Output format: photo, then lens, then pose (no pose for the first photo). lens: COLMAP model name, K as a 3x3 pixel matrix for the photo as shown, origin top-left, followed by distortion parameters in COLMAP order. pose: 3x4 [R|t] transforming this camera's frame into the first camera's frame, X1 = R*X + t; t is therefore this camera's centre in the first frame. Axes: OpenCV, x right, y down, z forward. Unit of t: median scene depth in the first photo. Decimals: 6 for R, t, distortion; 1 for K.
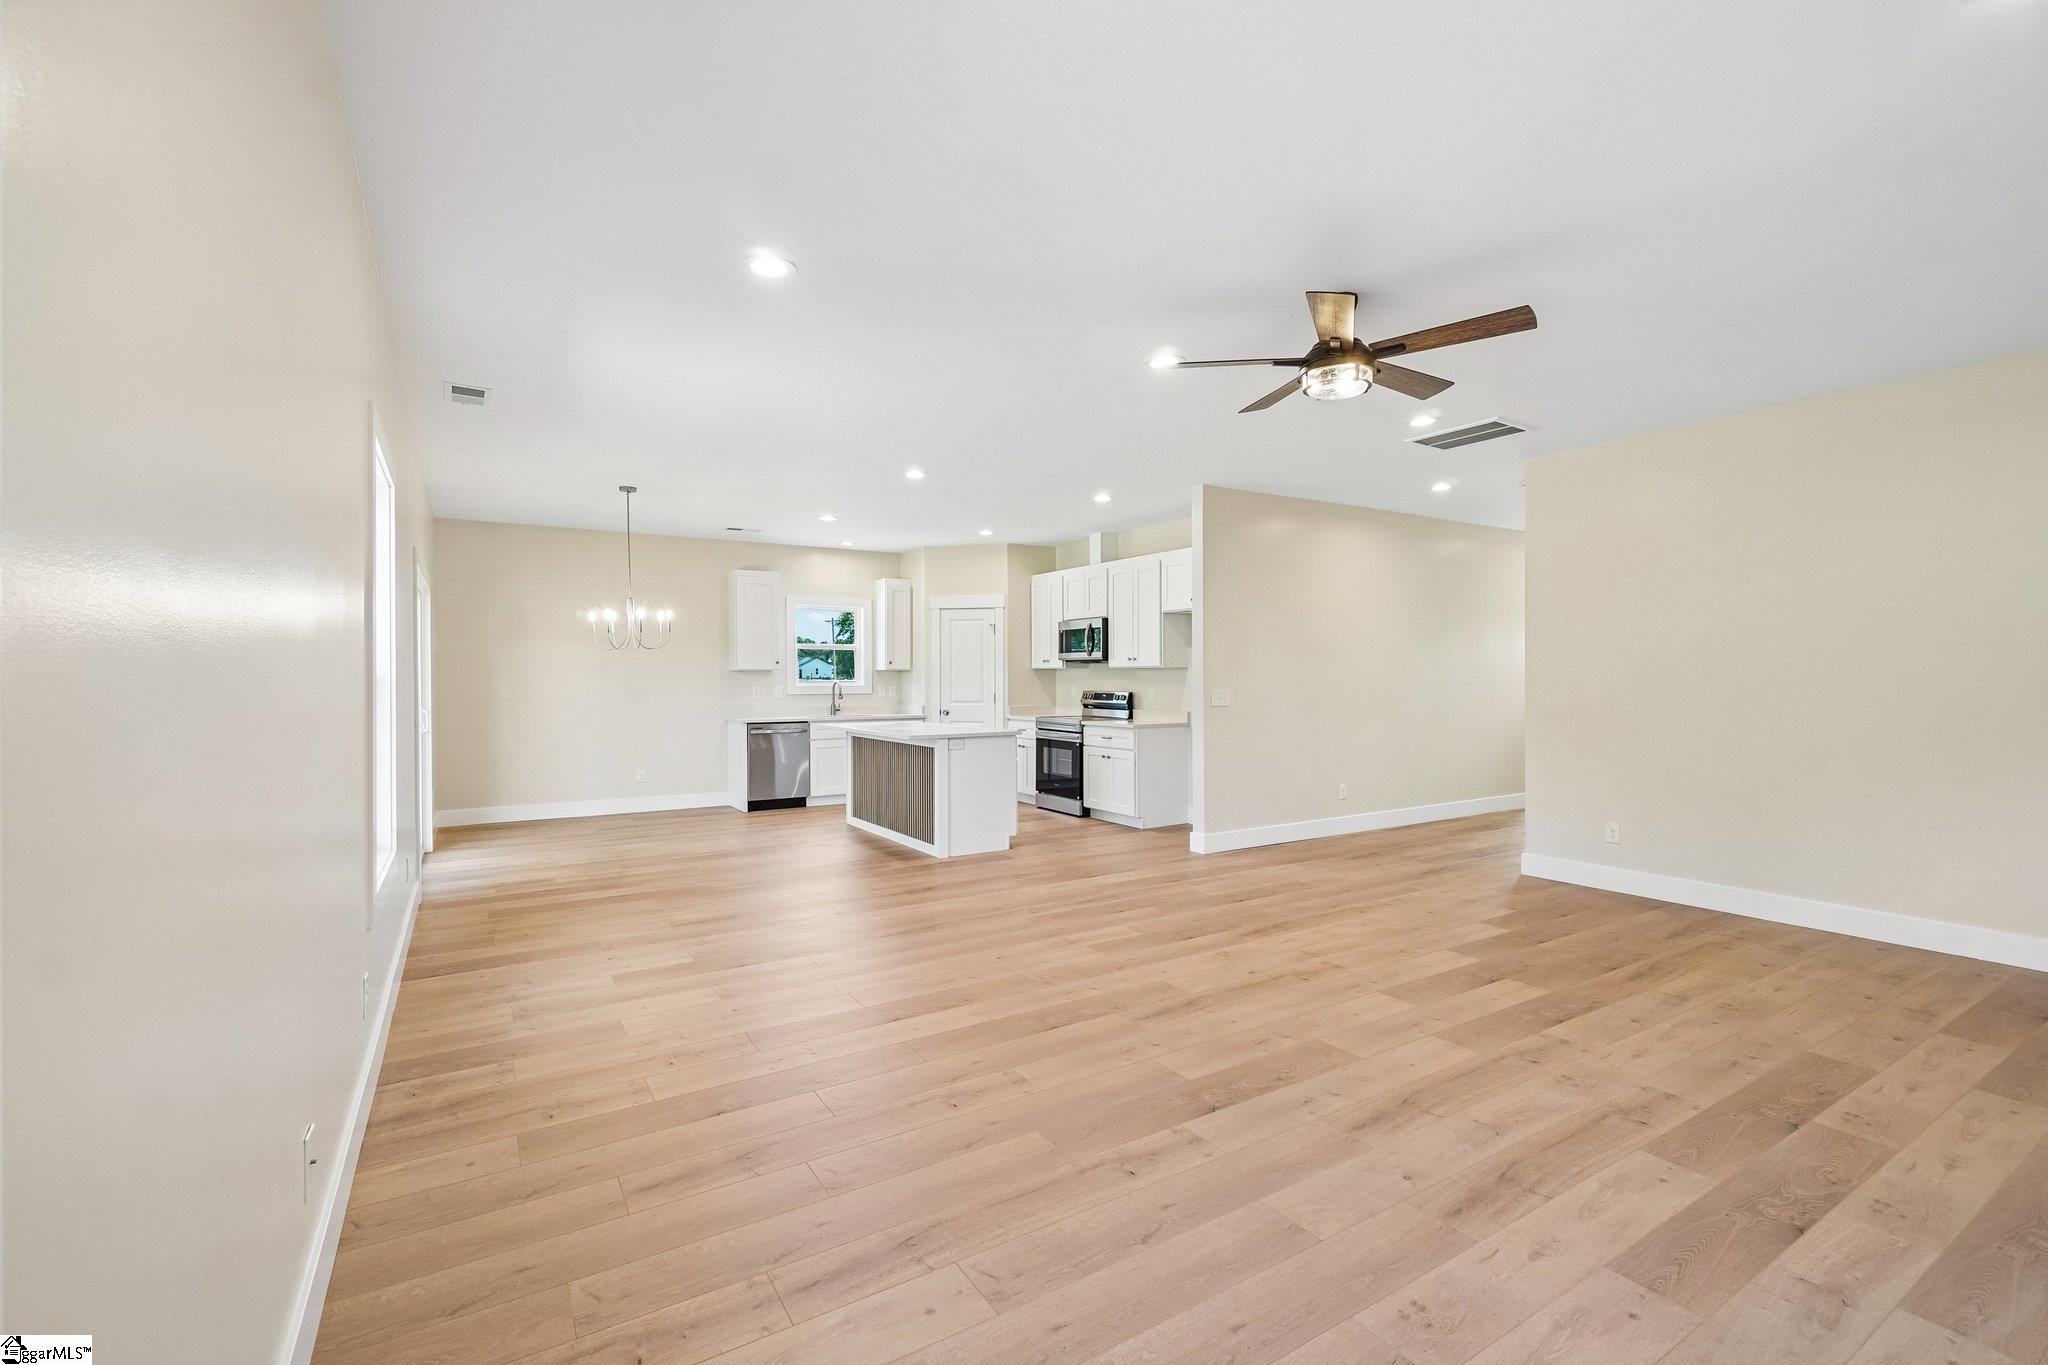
lens RADIAL K [[894.5, 0, 1018.6], [0, 894.5, 671.3], [0, 0, 1]] dist [-0.002073, -0.000425]
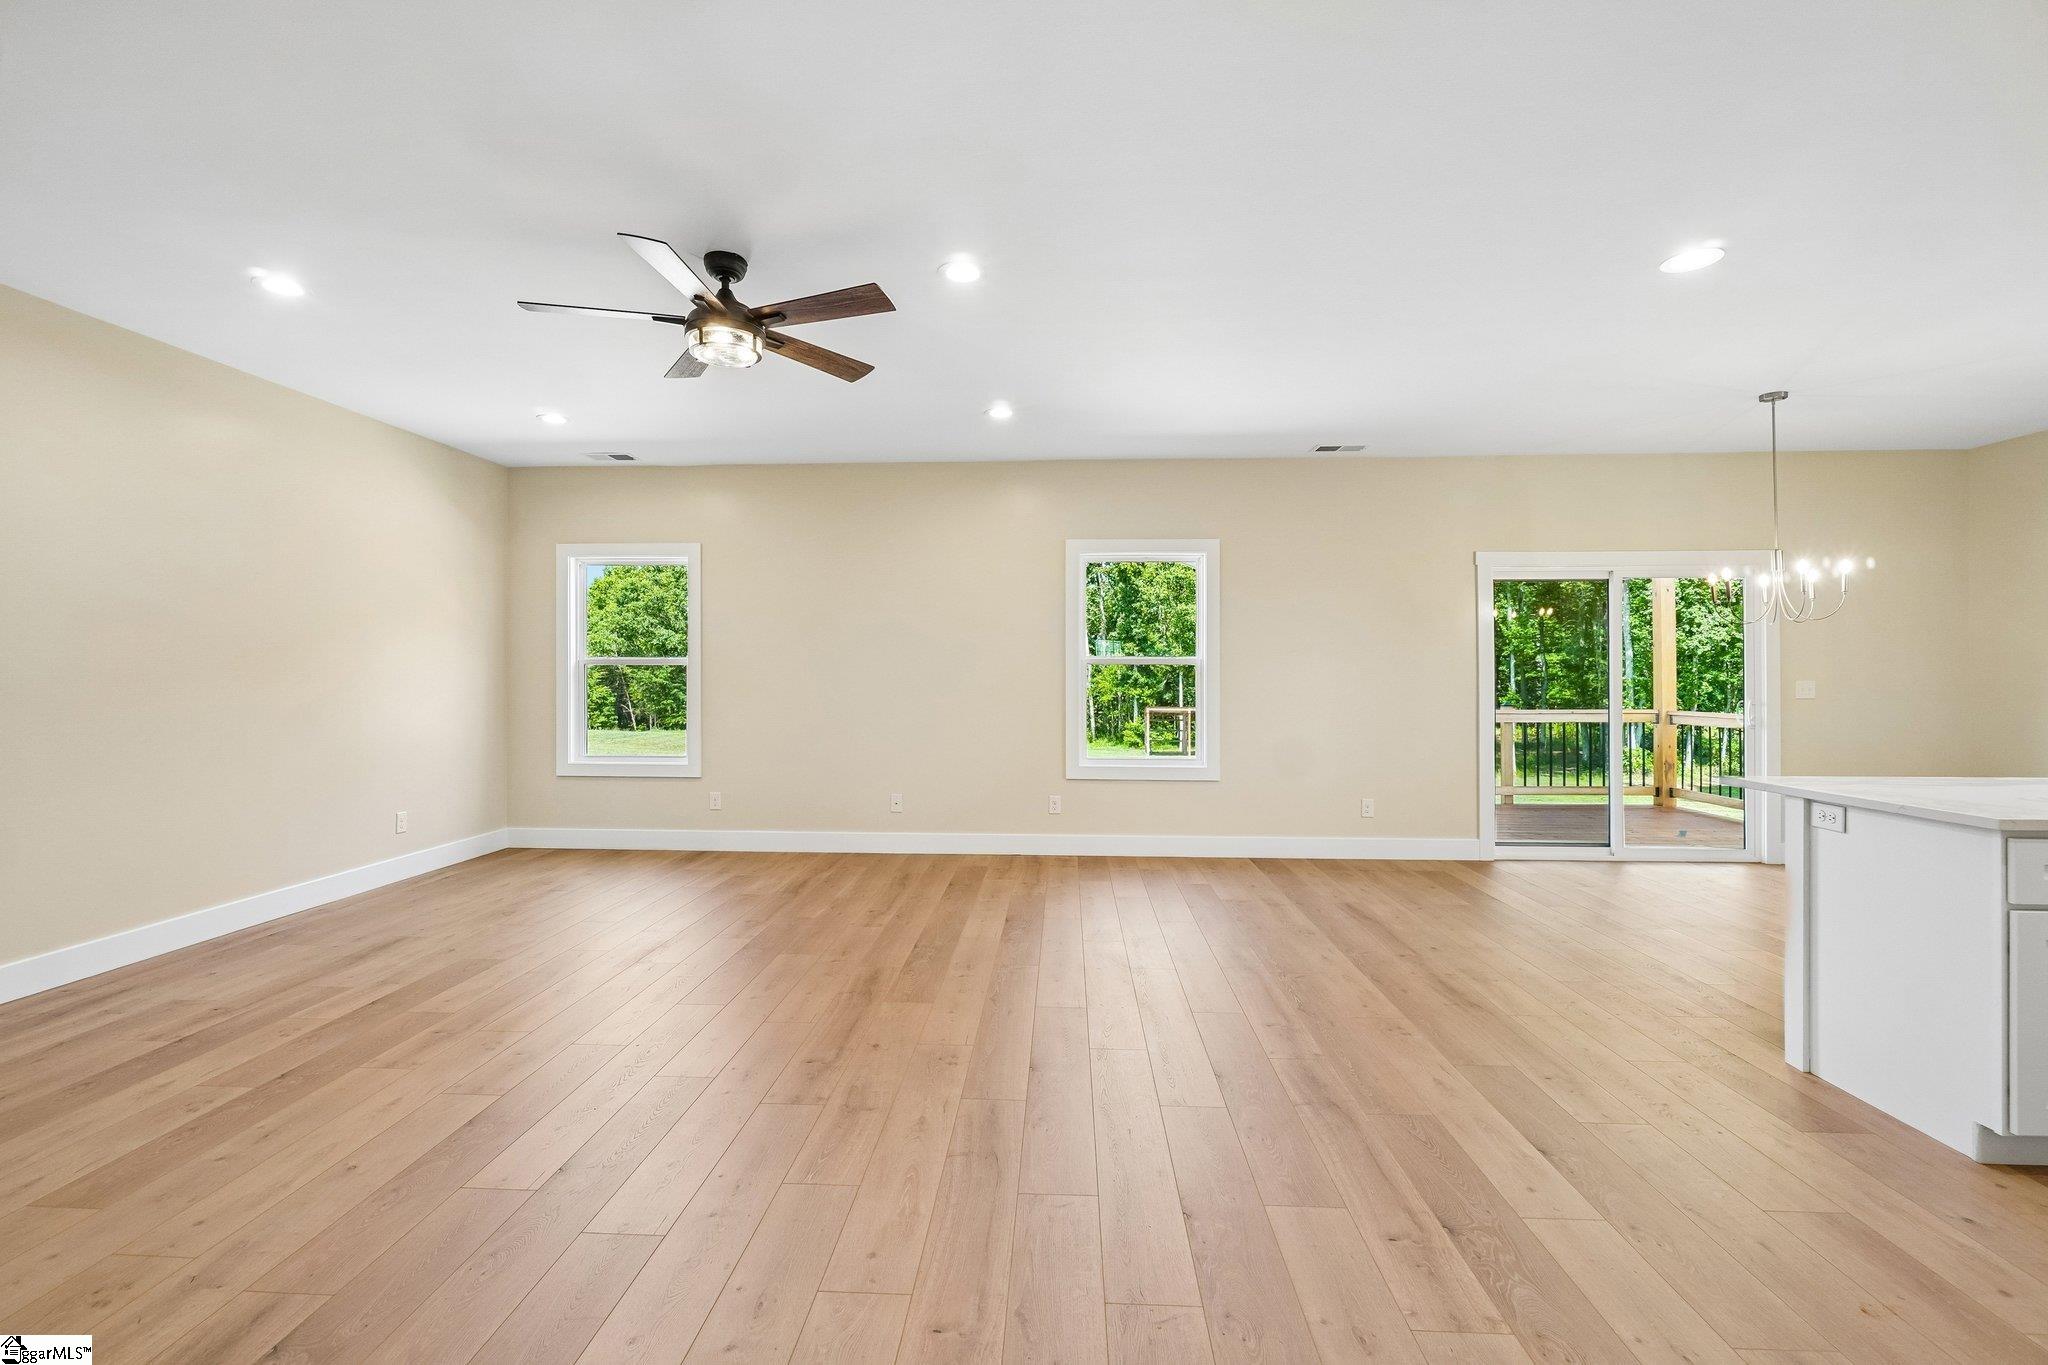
lens RADIAL K [[894.5, 0, 1018.6], [0, 894.5, 671.3], [0, 0, 1]] dist [-0.002073, -0.000425]
pose [[-0.572690, 0.001715, -0.819770, 0.476248], [0.005698, 0.999982, -0.001889, 0.011192], [0.819752, -0.005752, -0.572689, 0.898447]]
